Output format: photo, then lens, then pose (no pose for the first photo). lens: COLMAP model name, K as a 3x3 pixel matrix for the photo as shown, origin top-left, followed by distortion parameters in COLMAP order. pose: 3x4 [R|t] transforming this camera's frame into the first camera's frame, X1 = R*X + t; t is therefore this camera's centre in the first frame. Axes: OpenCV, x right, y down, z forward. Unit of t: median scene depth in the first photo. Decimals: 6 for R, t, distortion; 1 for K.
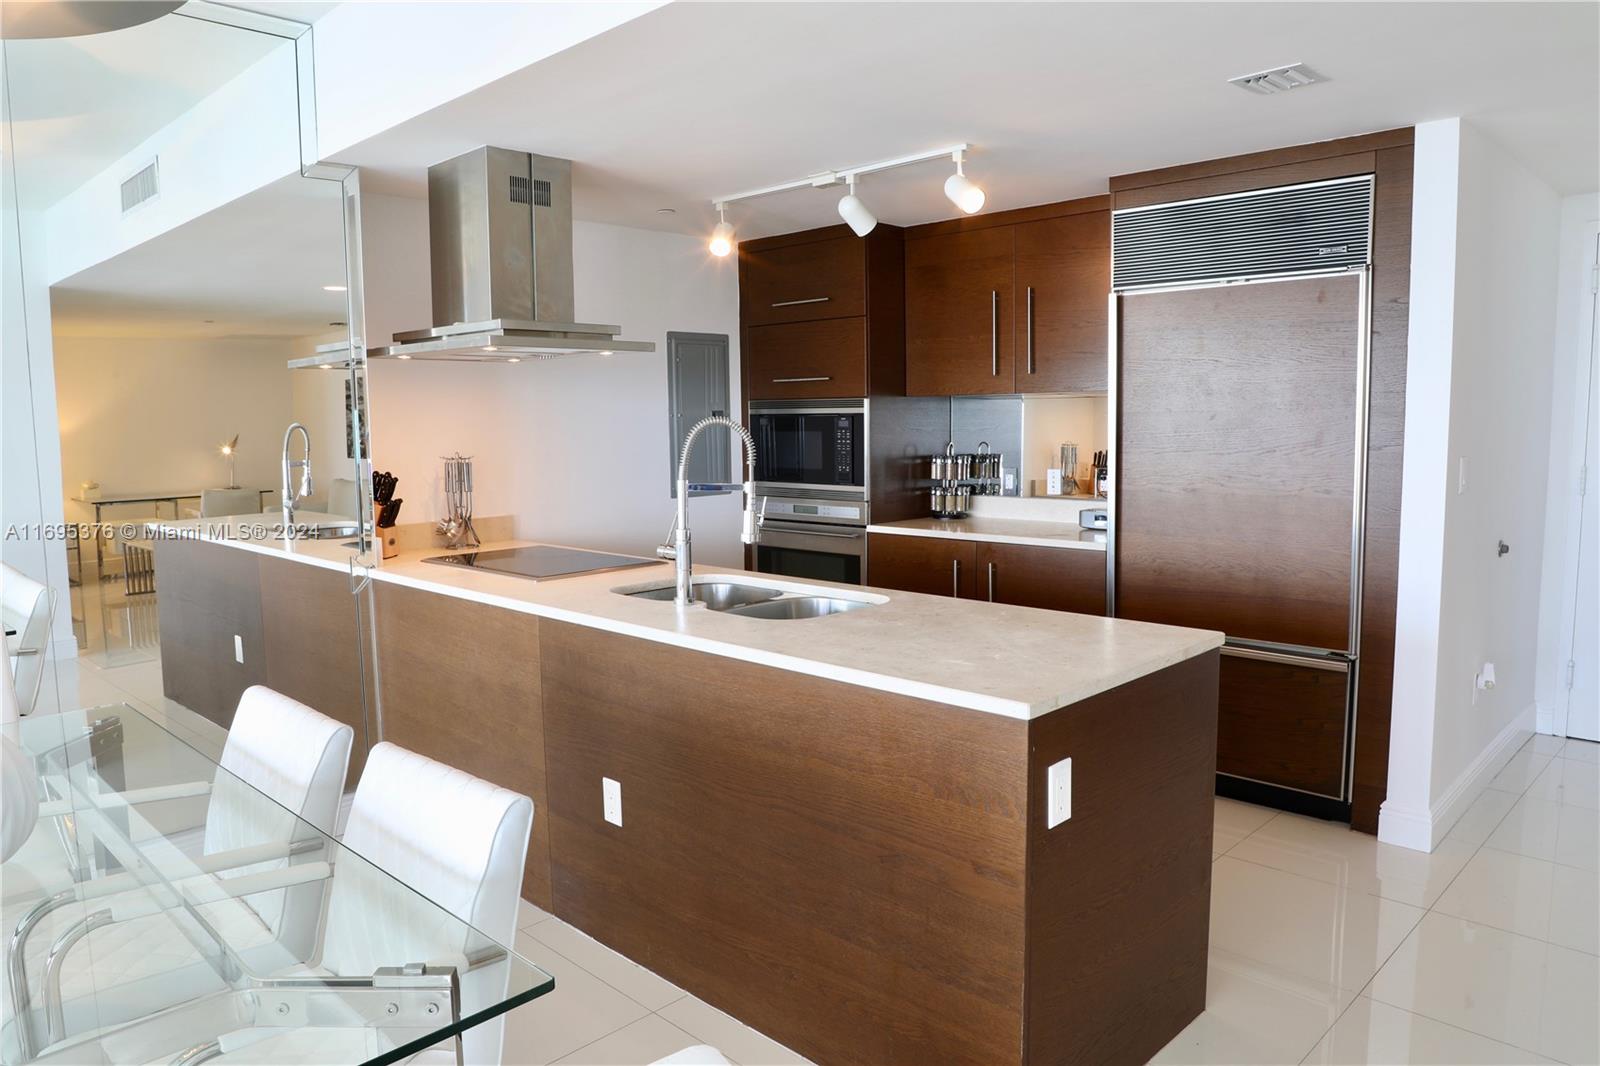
lens RADIAL K [[1089.7, 0, 800.0], [0, 1089.7, 533.0], [0, 0, 1]] dist [-0.067311, 0.033299]
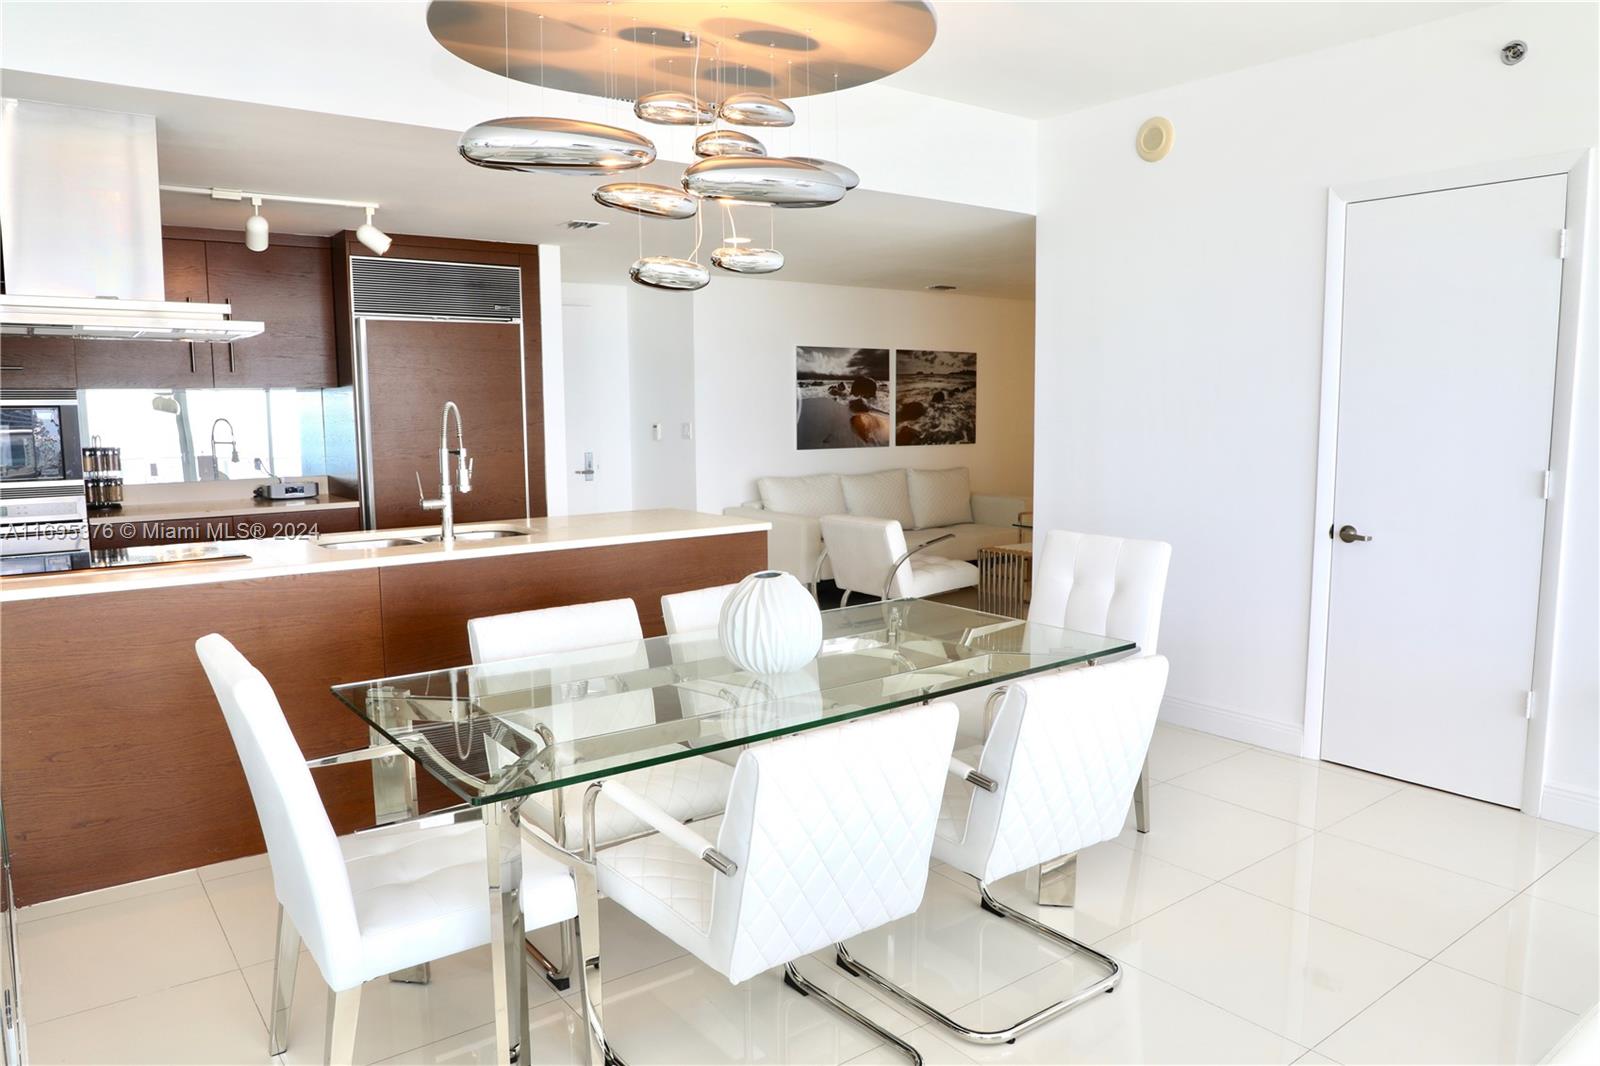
lens RADIAL K [[1089.7, 0, 800.0], [0, 1089.7, 533.0], [0, 0, 1]] dist [-0.067311, 0.033299]
pose [[0.139978, -0.105304, 0.984539, -1.138995], [0.110075, 0.989820, 0.090219, -0.015325], [-0.984017, 0.095744, 0.150144, 0.315376]]
